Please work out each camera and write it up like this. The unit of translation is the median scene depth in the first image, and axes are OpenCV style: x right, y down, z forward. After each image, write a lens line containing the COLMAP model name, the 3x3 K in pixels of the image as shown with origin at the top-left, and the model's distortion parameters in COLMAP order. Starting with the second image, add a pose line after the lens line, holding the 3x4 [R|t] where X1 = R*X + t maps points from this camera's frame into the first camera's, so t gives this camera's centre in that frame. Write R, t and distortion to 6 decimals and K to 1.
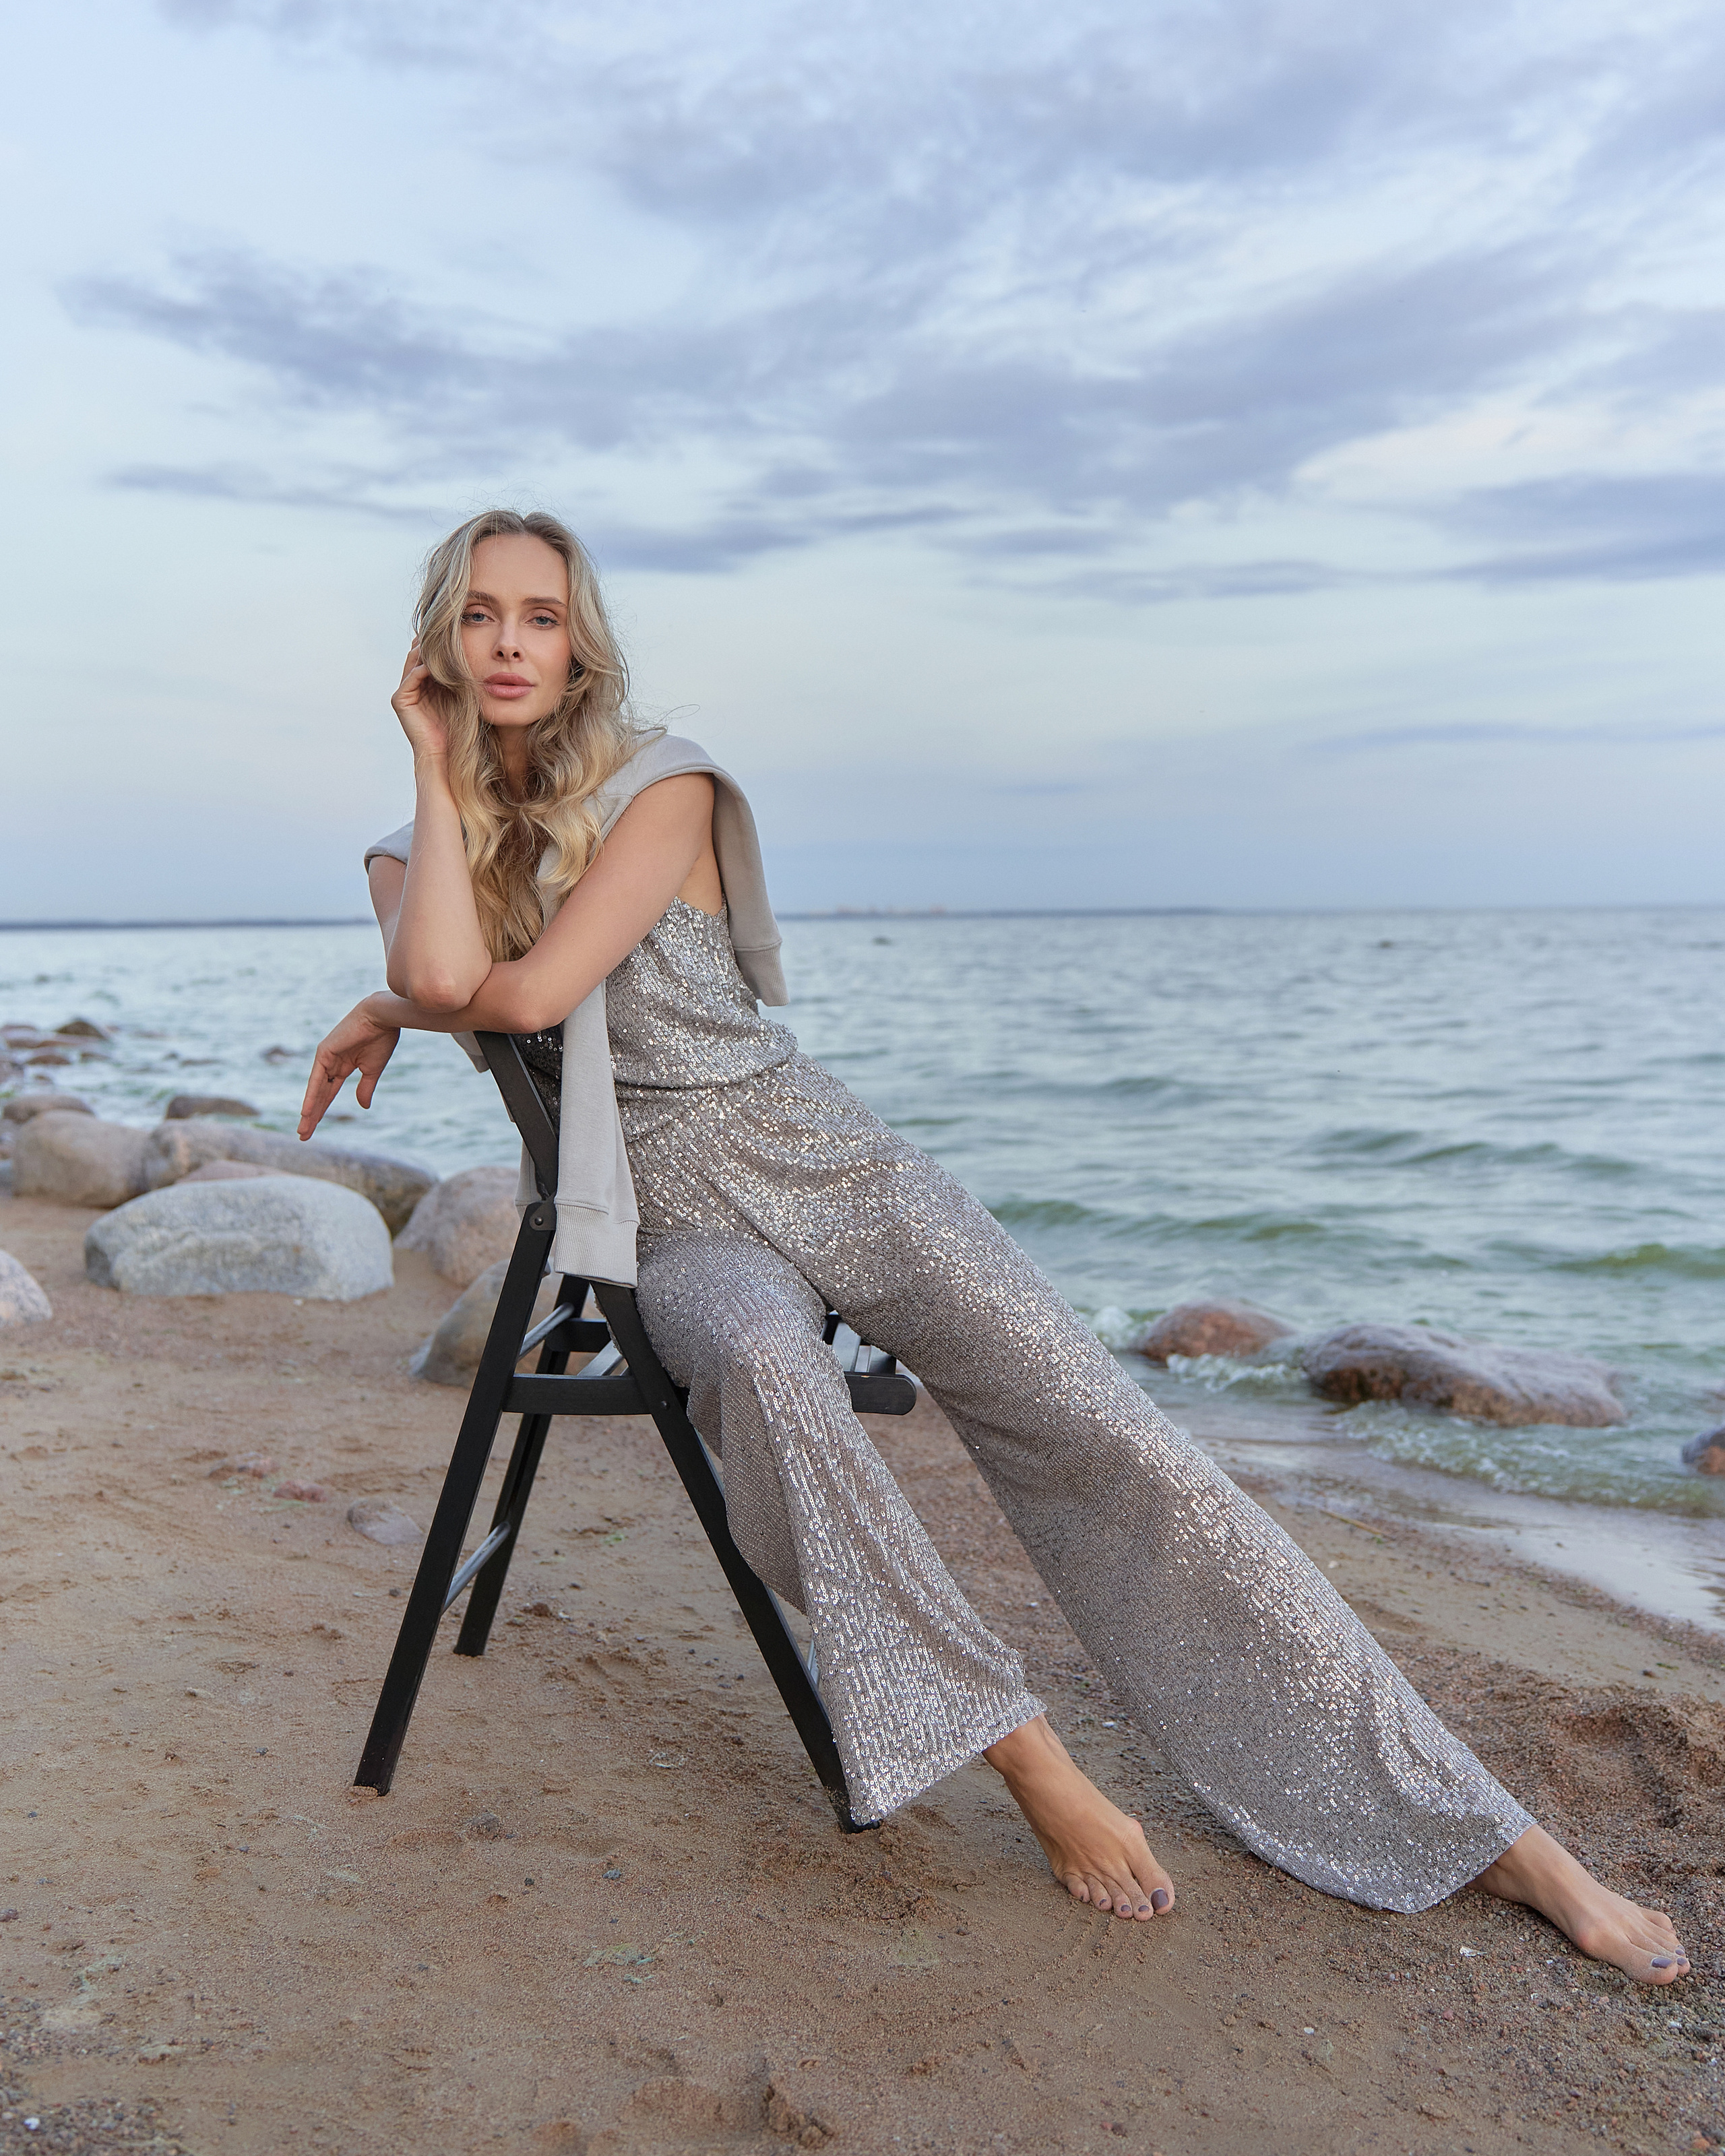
lens RADIAL K [[1934.1, 0, 859.5], [0, 1934.1, 1079.2], [0, 0, 1]] dist [0.014898, 0.007889]
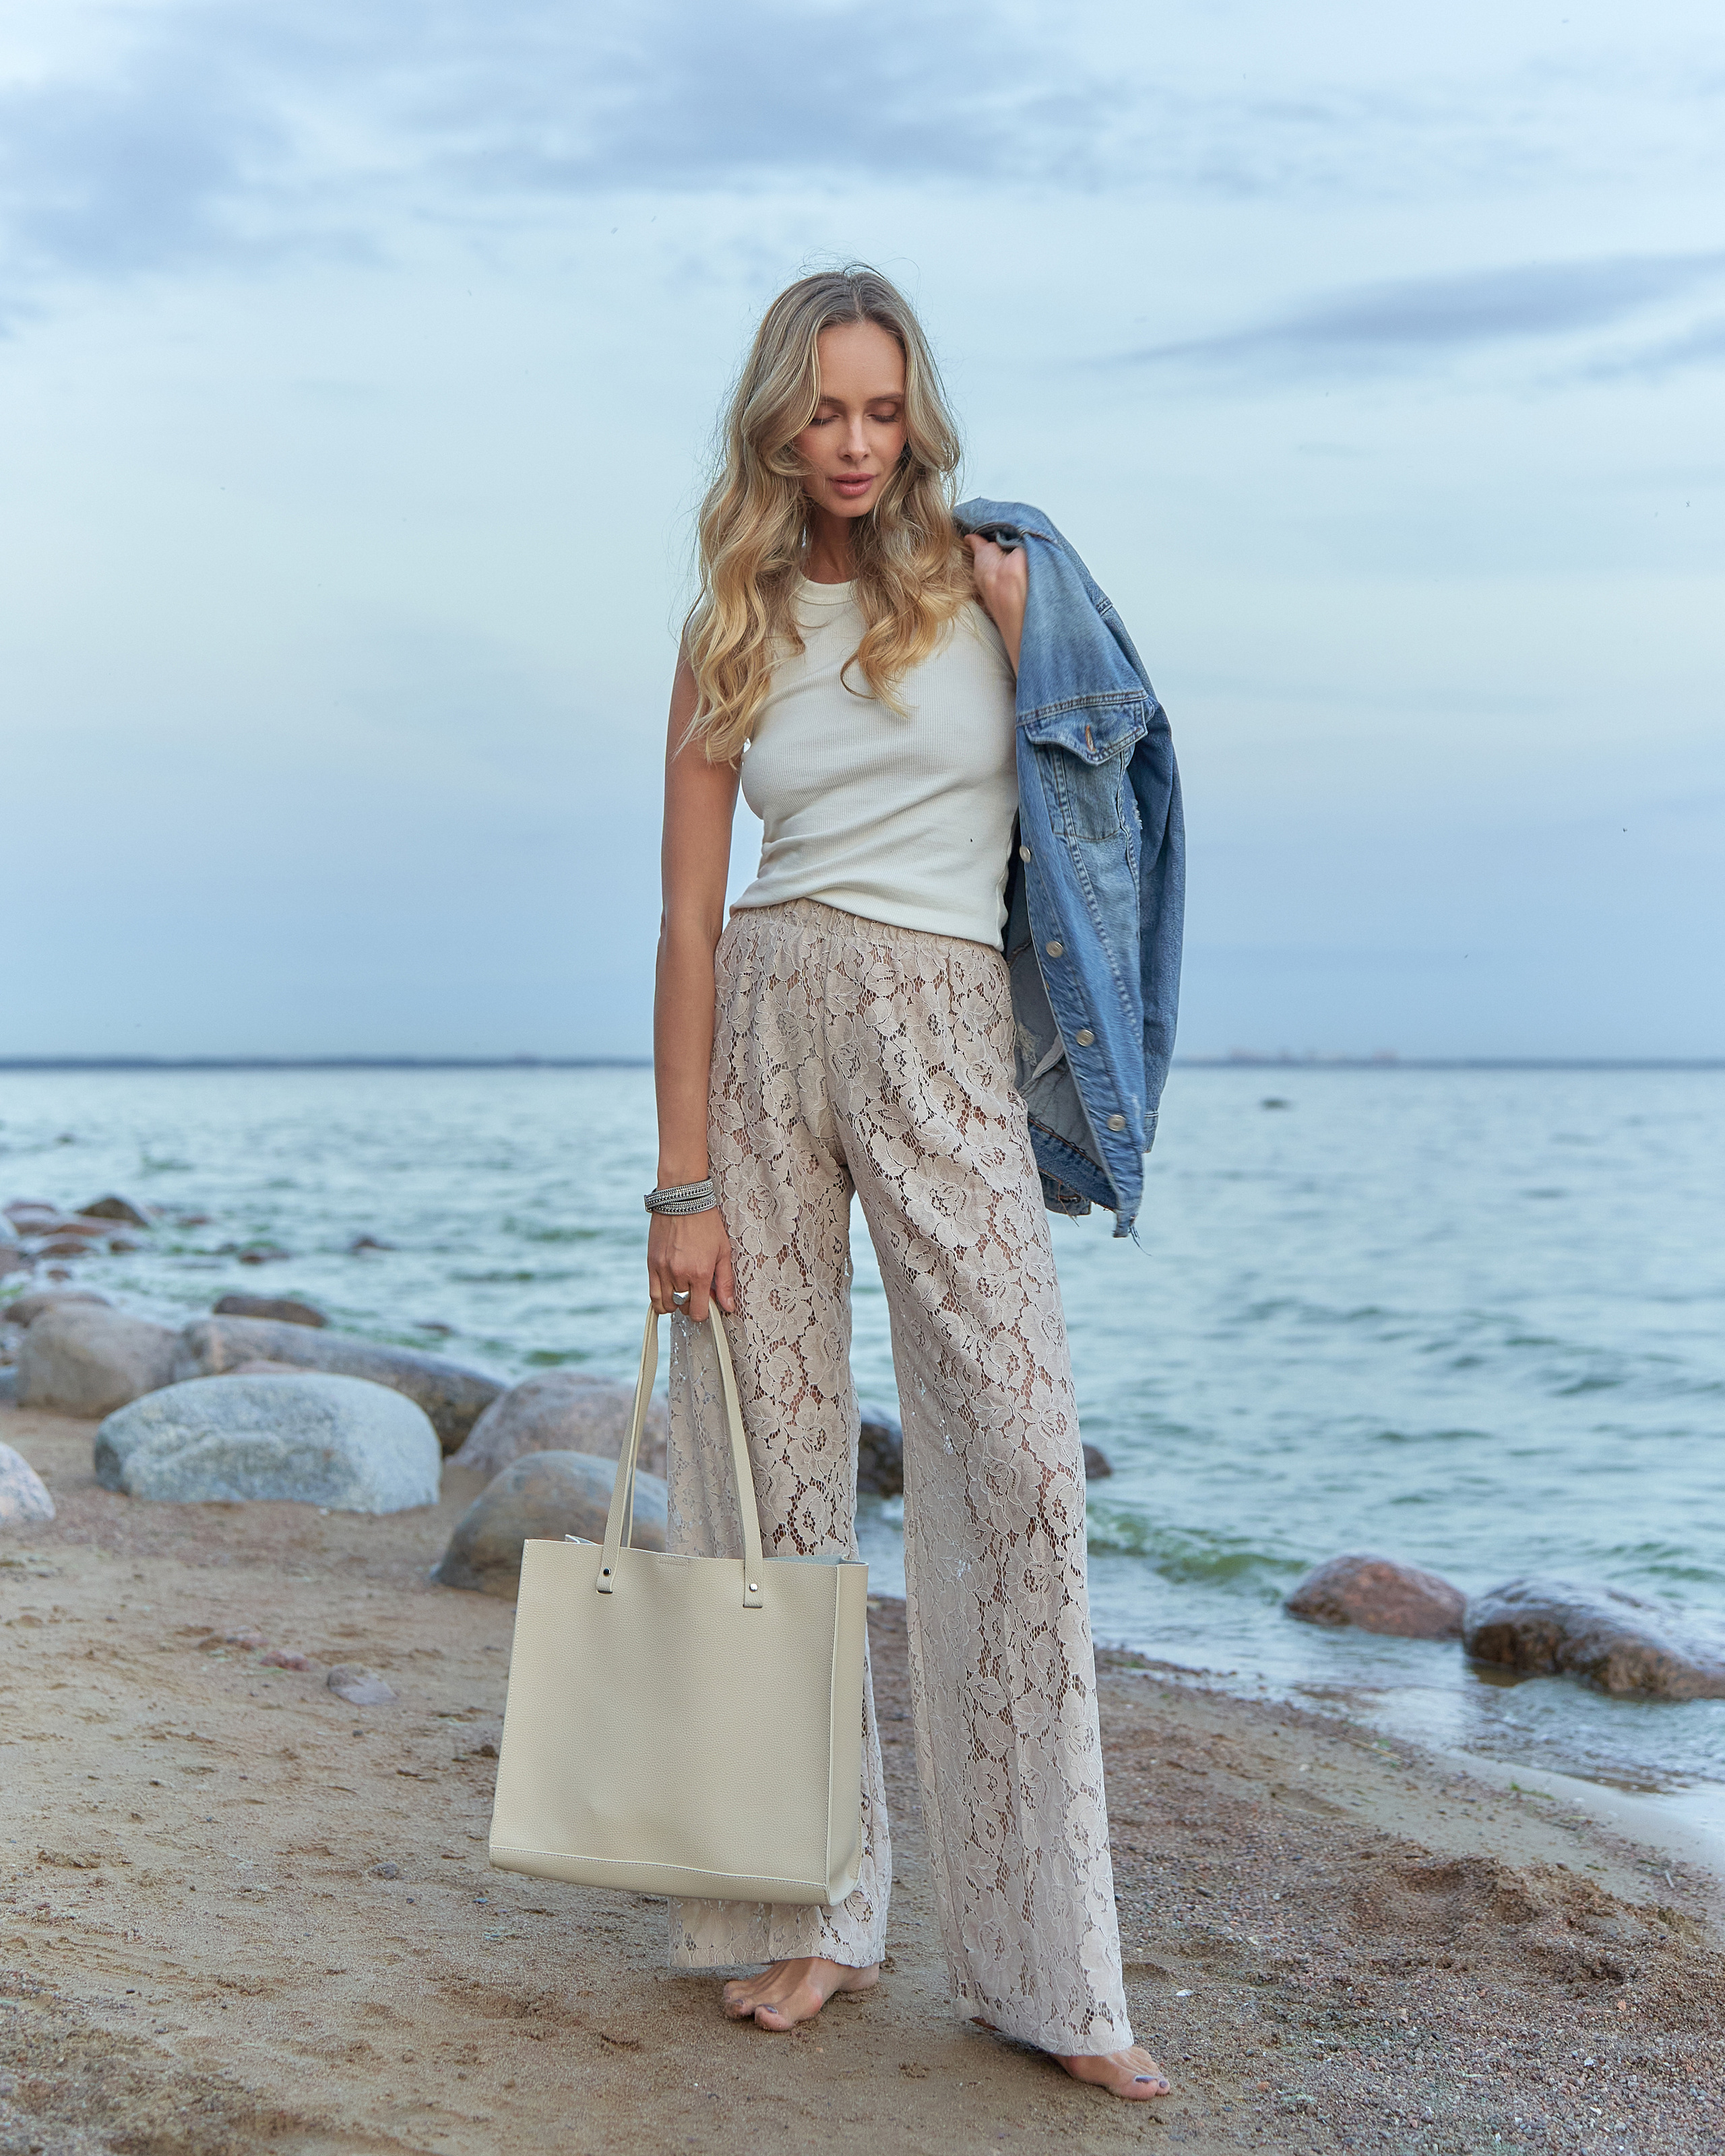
lens RADIAL K [[3229.0, 0, 864.3], [0, 3229.0, 1072.5], [0, 0, 1]] dist [0.191039, 0.000000]
pose [[0.987294, 0.012750, -0.158393, 0.190689], [-0.025055, 0.996798, -0.075930, 0.023158], [0.156917, 0.078933, 0.984452, -0.448501]]
